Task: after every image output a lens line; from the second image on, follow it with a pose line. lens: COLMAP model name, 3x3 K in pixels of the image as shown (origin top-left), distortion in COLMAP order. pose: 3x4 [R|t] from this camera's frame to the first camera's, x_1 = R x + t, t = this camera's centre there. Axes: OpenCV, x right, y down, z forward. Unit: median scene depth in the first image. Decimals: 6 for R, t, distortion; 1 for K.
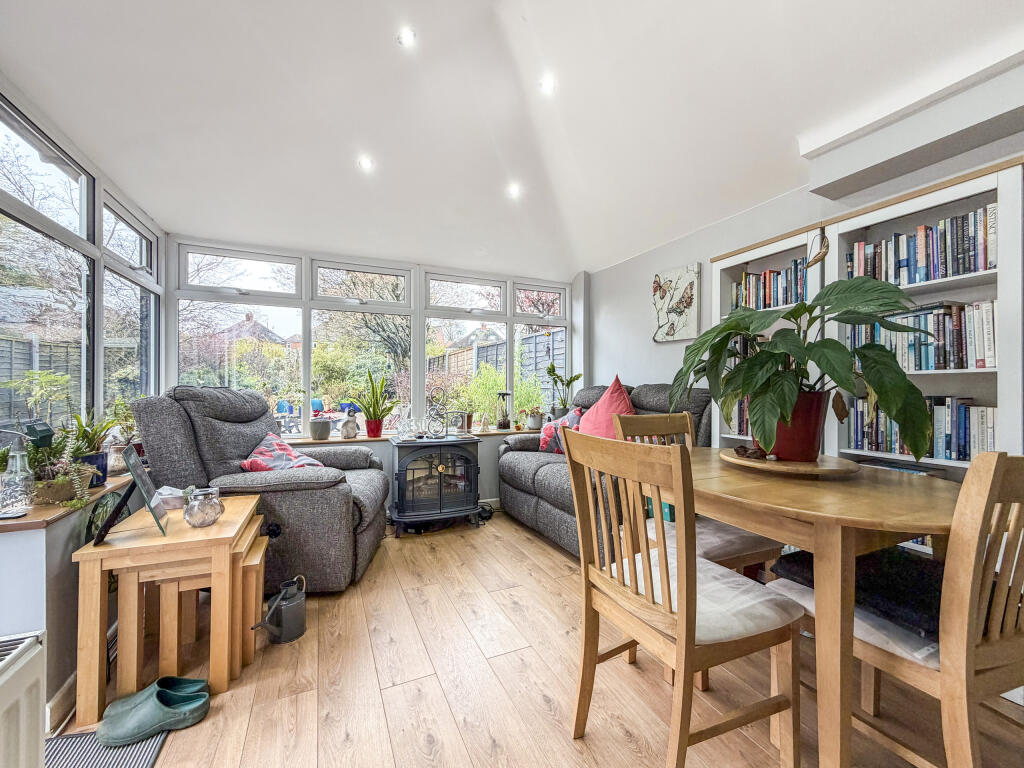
lens RADIAL K [[410.1, 0, 512.0], [0, 410.1, 384.0], [0, 0, 1]] dist [-0.000758, -0.000094]
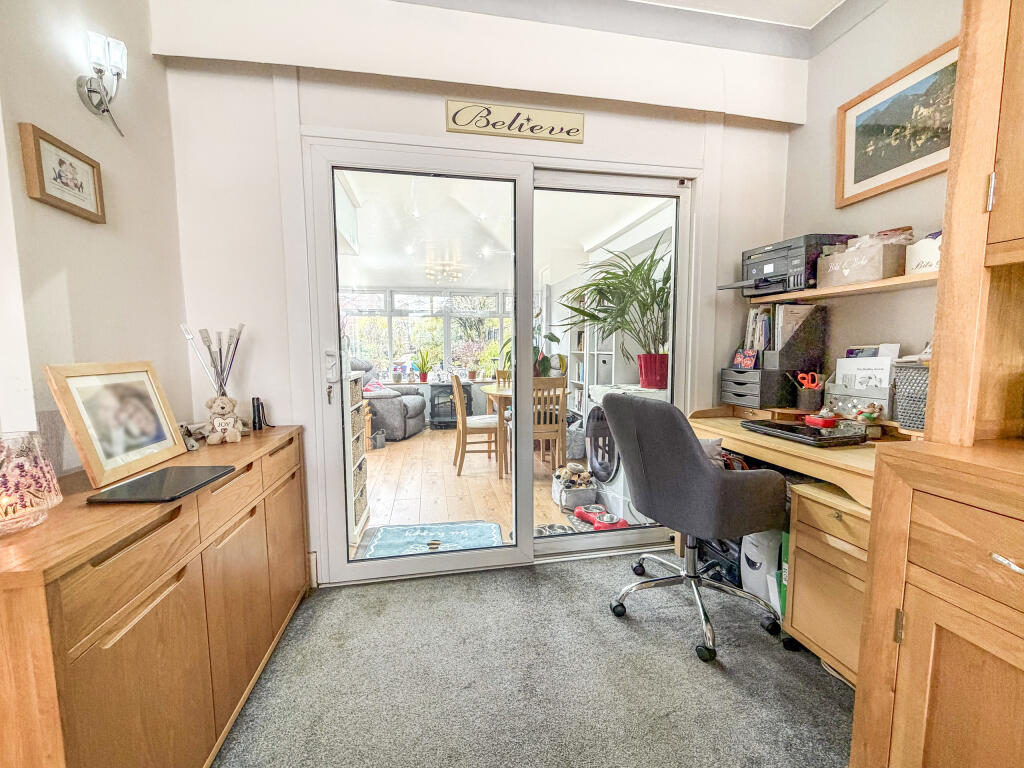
lens RADIAL K [[378.3, 0, 497.8], [0, 378.3, 387.5], [0, 0, 1]] dist [-0.000100, -0.000014]
pose [[0.968008, 0.011048, -0.250675, 0.497716], [0.013681, 0.995220, 0.096692, -0.015984], [0.250545, -0.097028, 0.963230, -0.702398]]
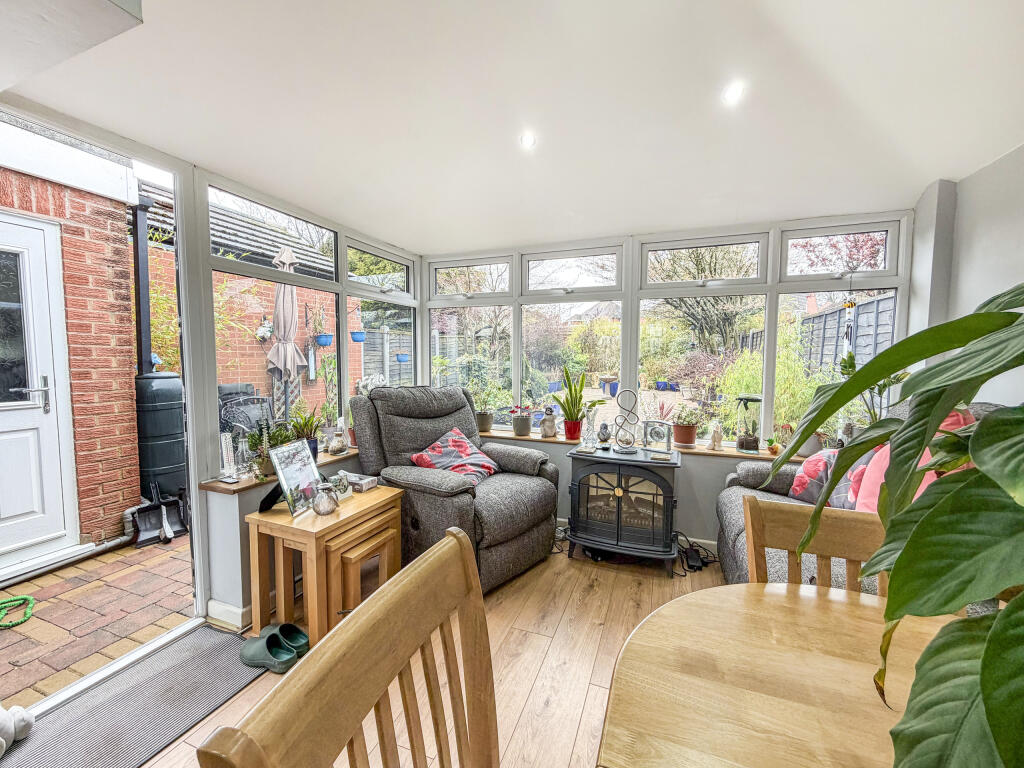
lens RADIAL K [[405.3, 0, 514.2], [0, 405.3, 395.3], [0, 0, 1]] dist [-0.019329, -0.000006]
pose [[0.702622, 0.059126, -0.709103, 0.228849], [-0.000911, 0.996616, 0.082197, -0.047659], [0.711563, -0.057108, 0.700298, 0.301957]]
